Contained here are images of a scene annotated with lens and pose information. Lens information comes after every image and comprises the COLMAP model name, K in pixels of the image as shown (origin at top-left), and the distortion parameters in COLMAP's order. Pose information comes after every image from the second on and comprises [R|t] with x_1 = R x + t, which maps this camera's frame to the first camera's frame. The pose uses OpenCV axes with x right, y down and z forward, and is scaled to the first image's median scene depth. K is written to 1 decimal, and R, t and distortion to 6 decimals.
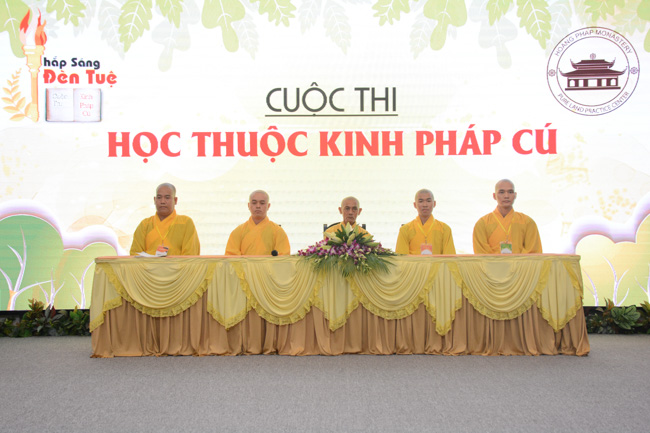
lens RADIAL K [[1028.2, 0, 325.0], [0, 1028.2, 216.5], [0, 0, 1]] dist [0.246288, 0.029584]
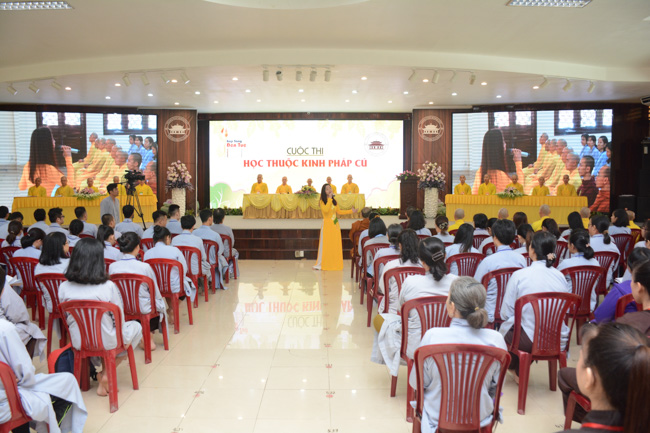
lens RADIAL K [[501.4, 0, 325.0], [0, 501.4, 216.5], [0, 0, 1]] dist [-0.147868, 0.092963]
pose [[0.999967, 0.005445, 0.006035, 0.066507], [-0.005851, 0.997562, 0.069534, -0.006987], [-0.005642, -0.069567, 0.997561, -0.755018]]
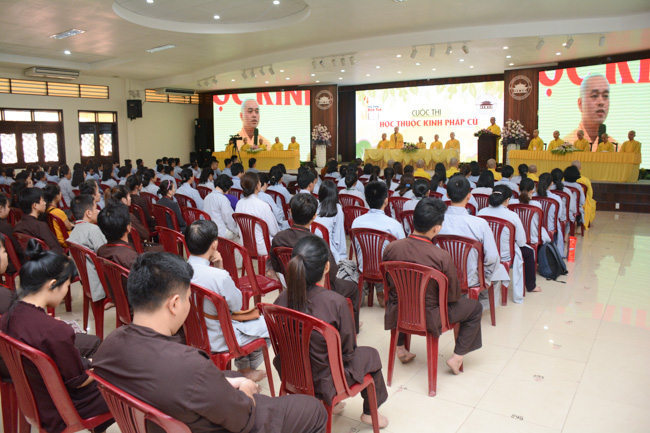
lens RADIAL K [[501.4, 0, 325.0], [0, 501.4, 216.5], [0, 0, 1]] dist [-0.147868, 0.092963]
pose [[0.817622, 0.078563, -0.570371, 0.853823], [0.013423, 0.987776, 0.155298, -0.013701], [0.575599, -0.134631, 0.806573, -0.921277]]
